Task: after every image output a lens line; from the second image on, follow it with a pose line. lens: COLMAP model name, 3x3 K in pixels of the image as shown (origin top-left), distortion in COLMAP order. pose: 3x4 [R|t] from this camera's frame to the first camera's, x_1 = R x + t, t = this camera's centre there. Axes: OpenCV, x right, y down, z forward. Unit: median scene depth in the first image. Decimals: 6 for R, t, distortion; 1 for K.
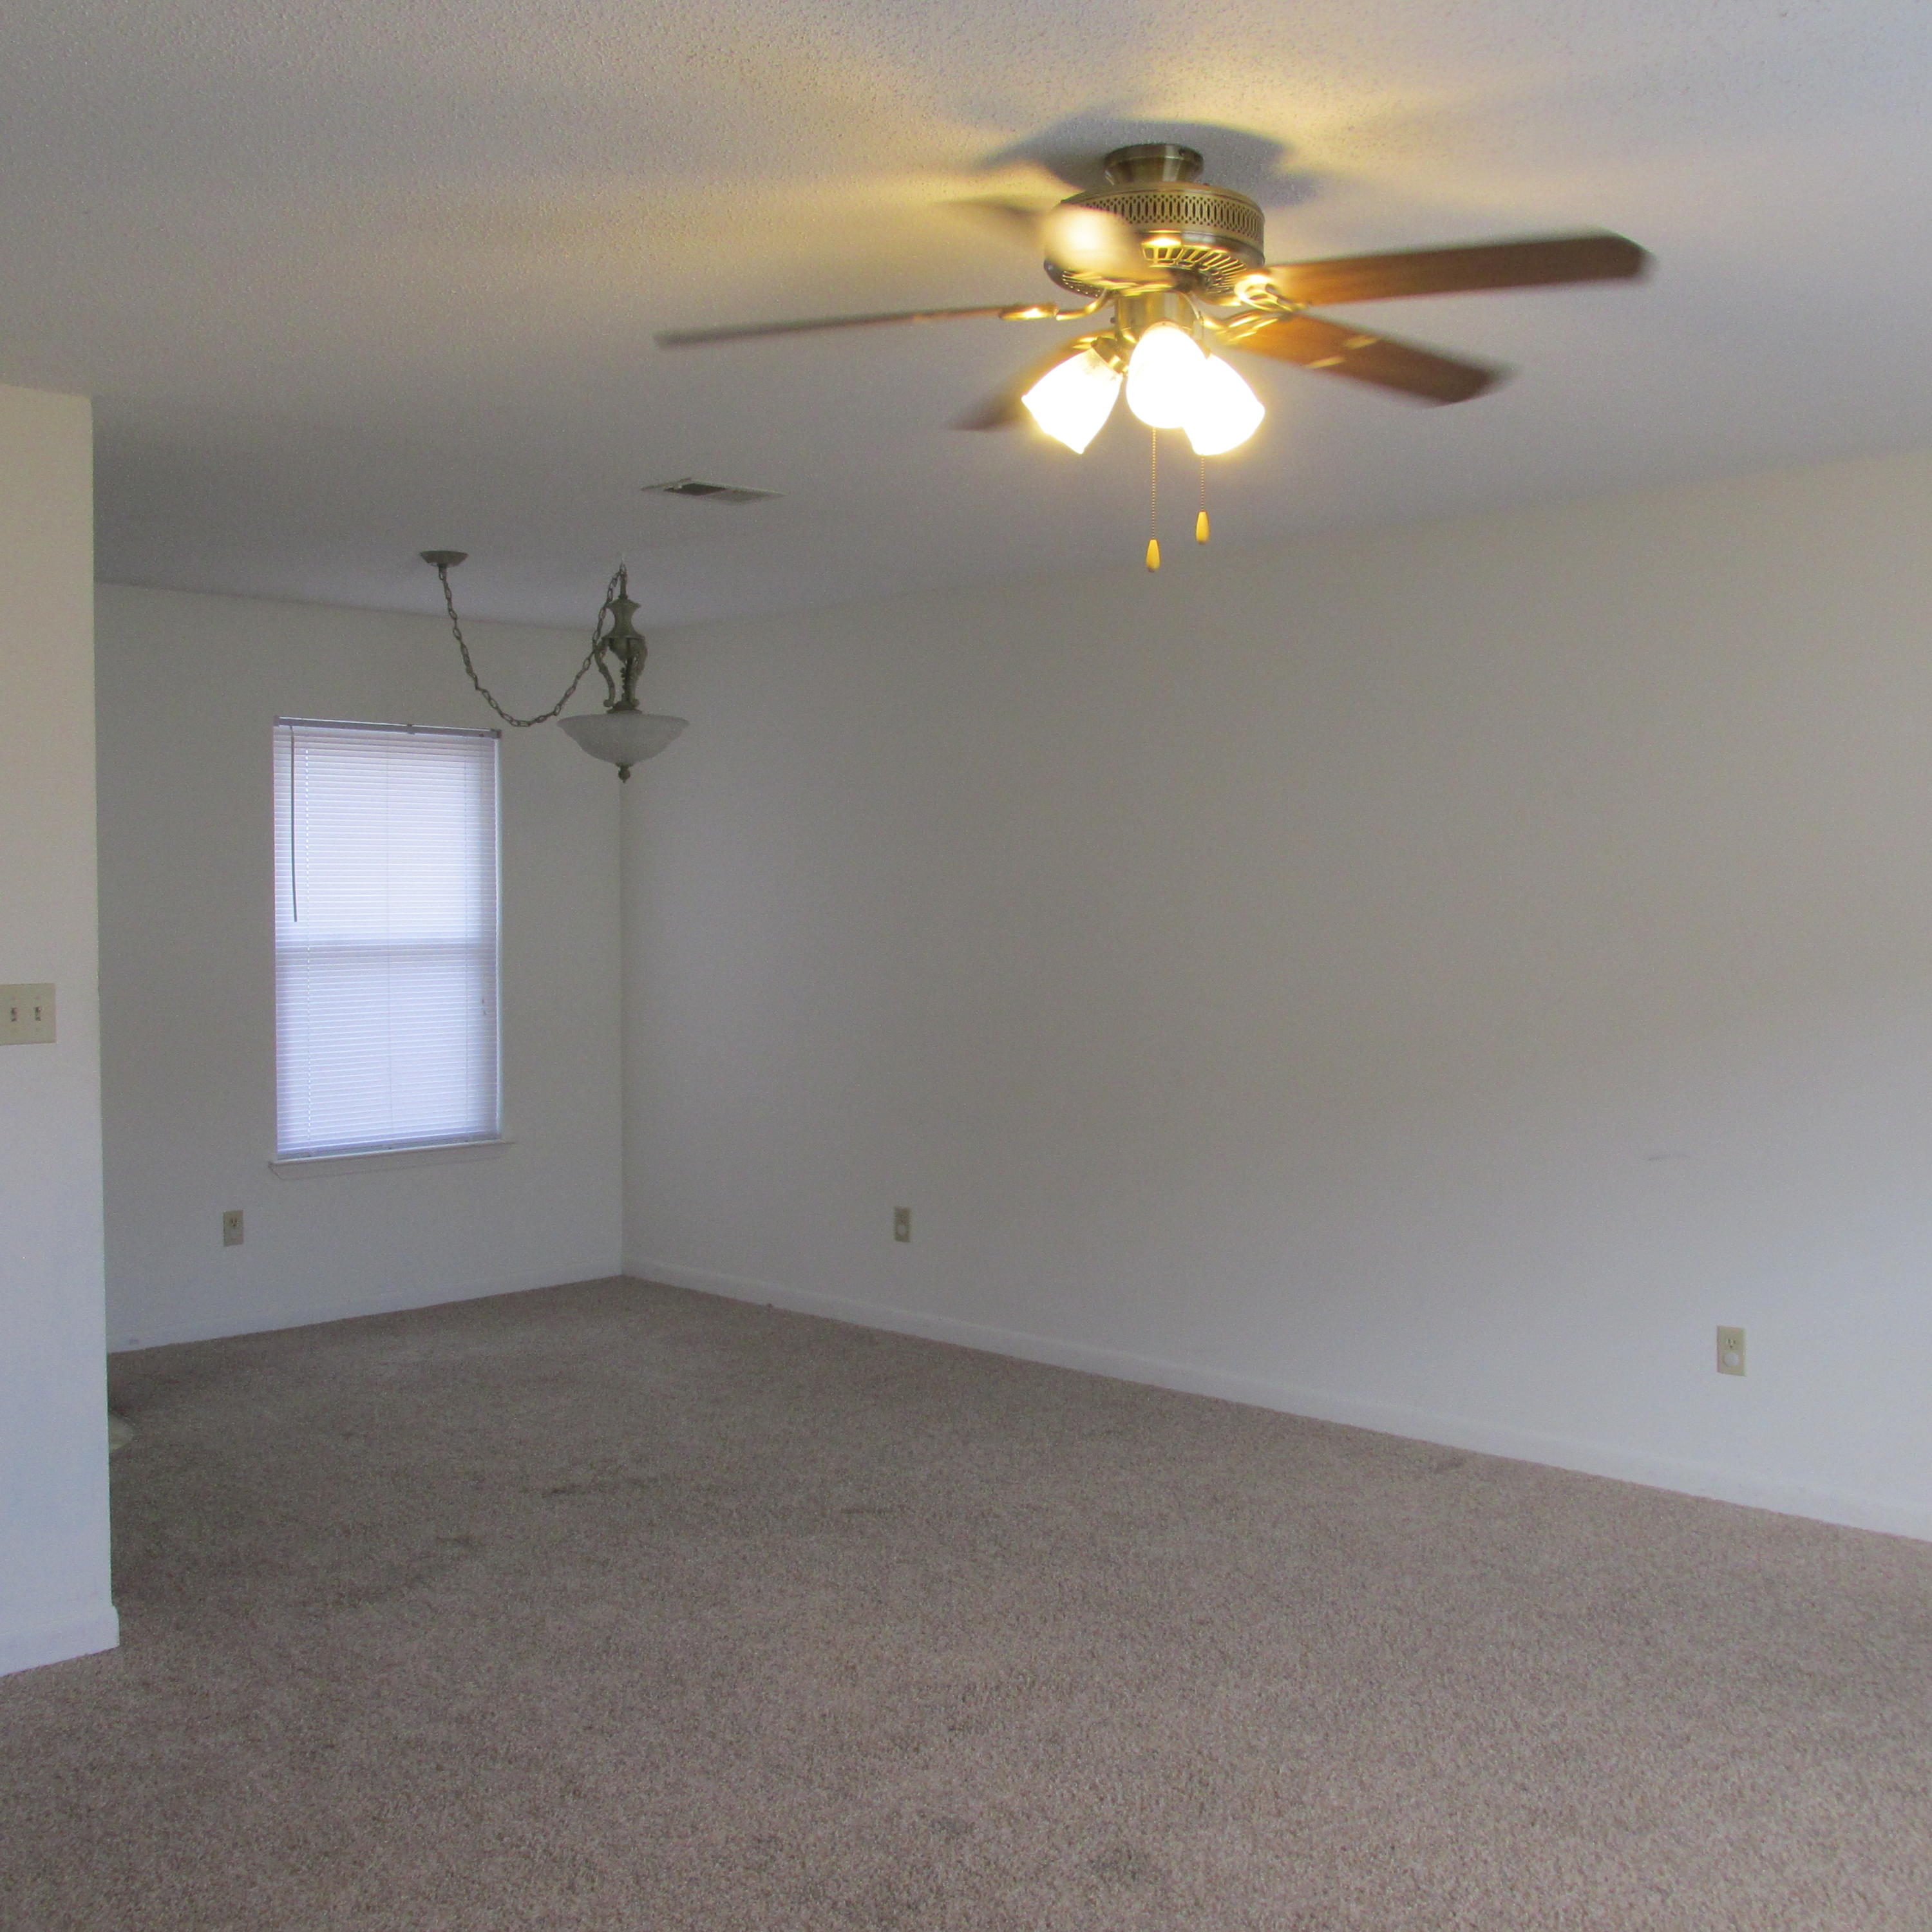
lens RADIAL K [[2129.1, 0, 958.6], [0, 2129.1, 963.9], [0, 0, 1]] dist [-0.035443, 0.000000]
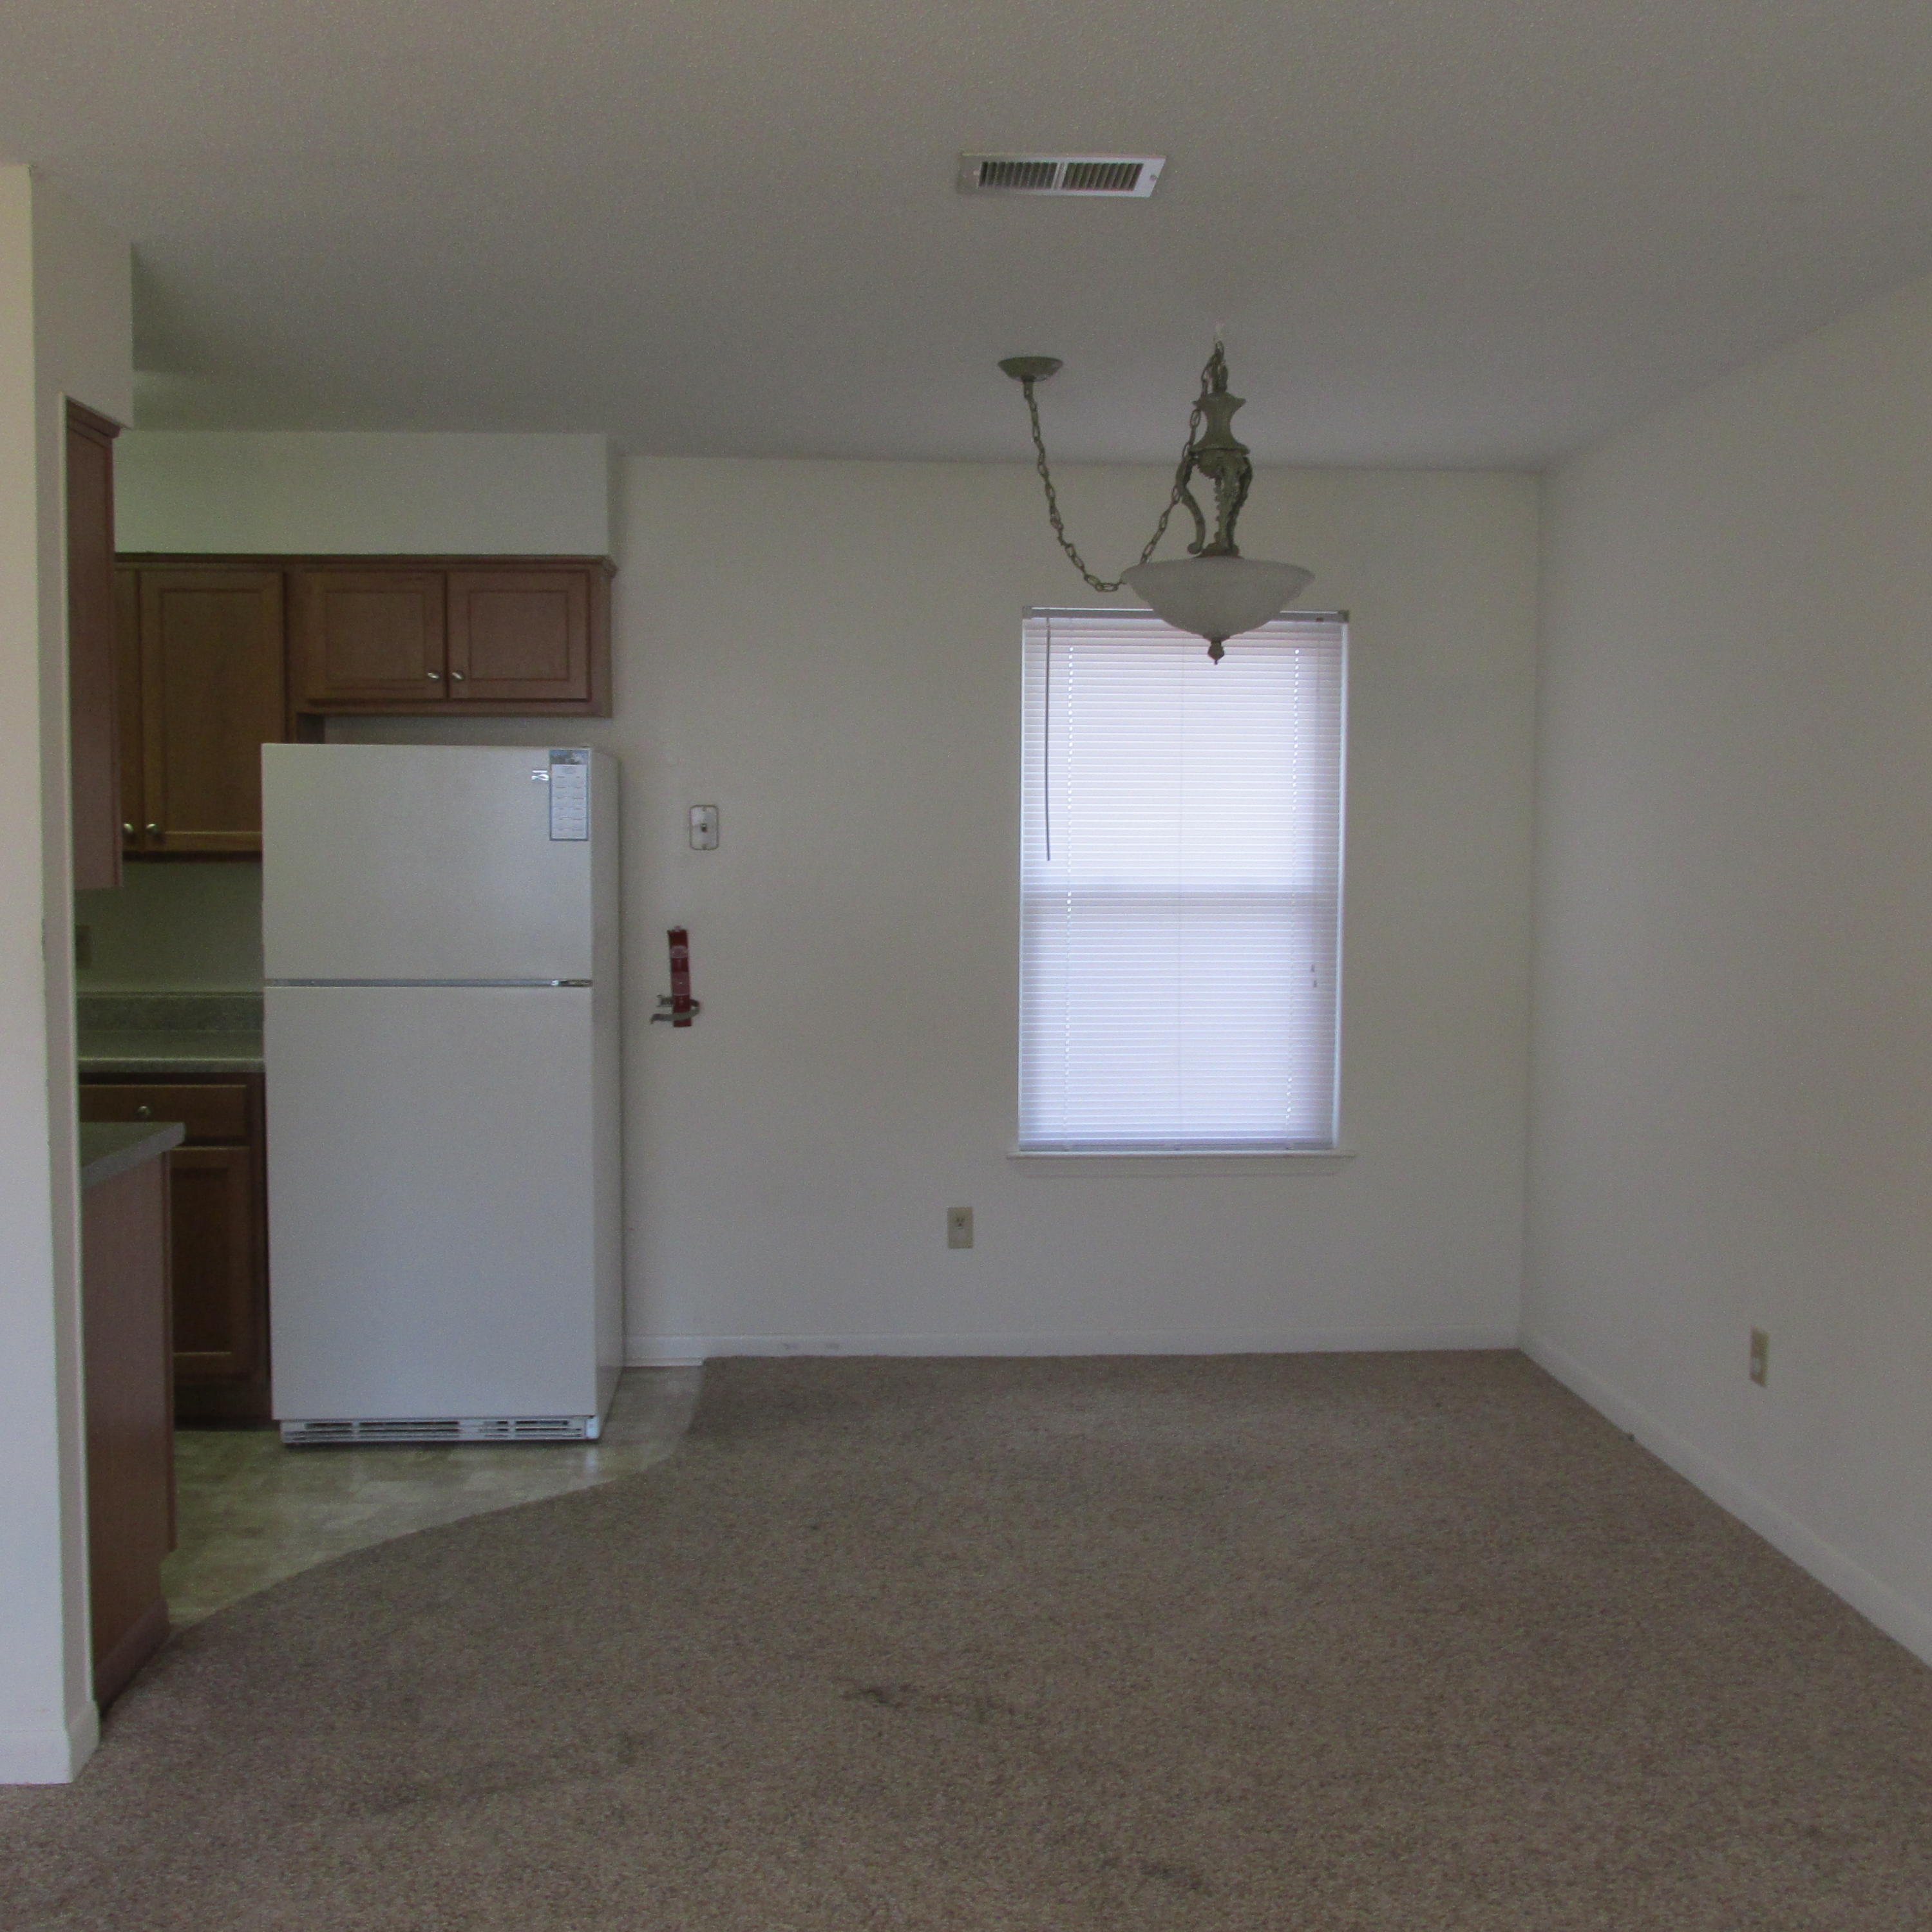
lens RADIAL K [[2129.1, 0, 965.0], [0, 2129.1, 965.0], [0, 0, 1]] dist [-0.035443, 0.000000]
pose [[0.744833, 0.048046, -0.665518, 0.239617], [-0.028415, 0.998783, 0.040304, -0.013887], [0.666645, -0.011109, 0.745292, 0.434049]]
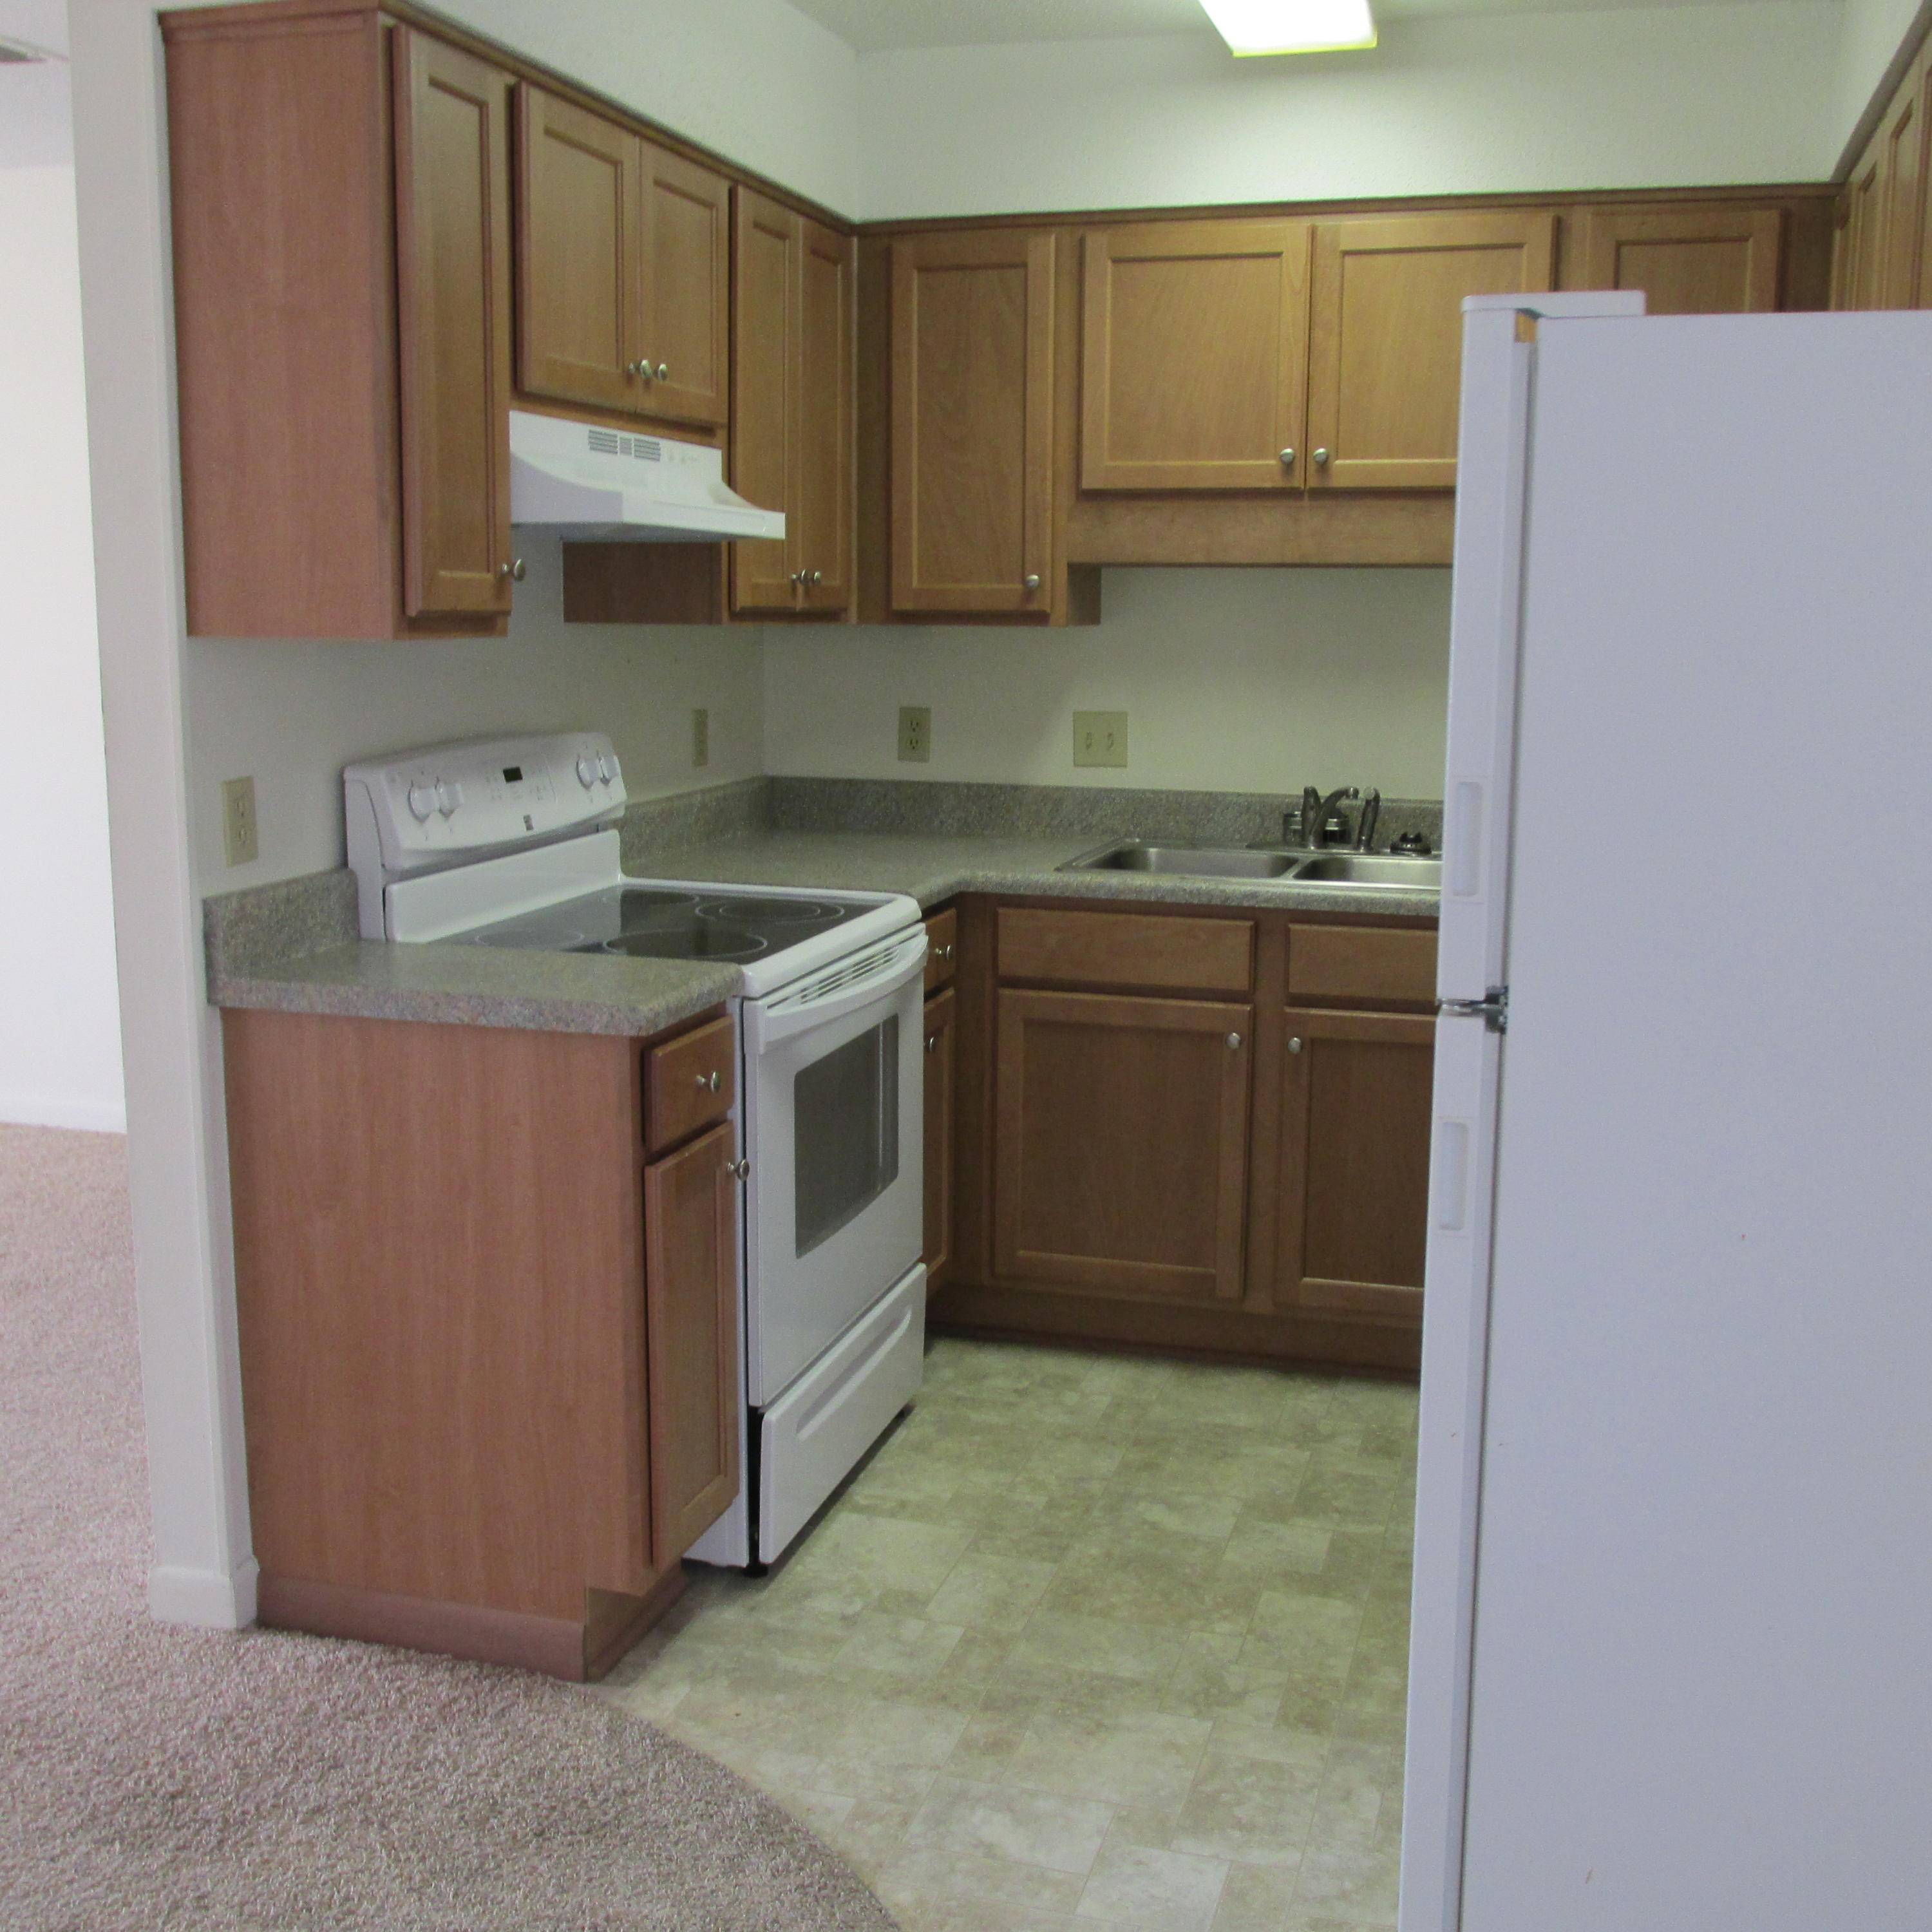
lens RADIAL K [[2129.1, 0, 978.6], [0, 2129.1, 970.2], [0, 0, 1]] dist [-0.035443, 0.000000]
pose [[-0.877737, 0.080443, -0.472342, -0.208373], [-0.020691, 0.978522, 0.205099, -0.031984], [0.478696, 0.189796, -0.857221, 1.140372]]
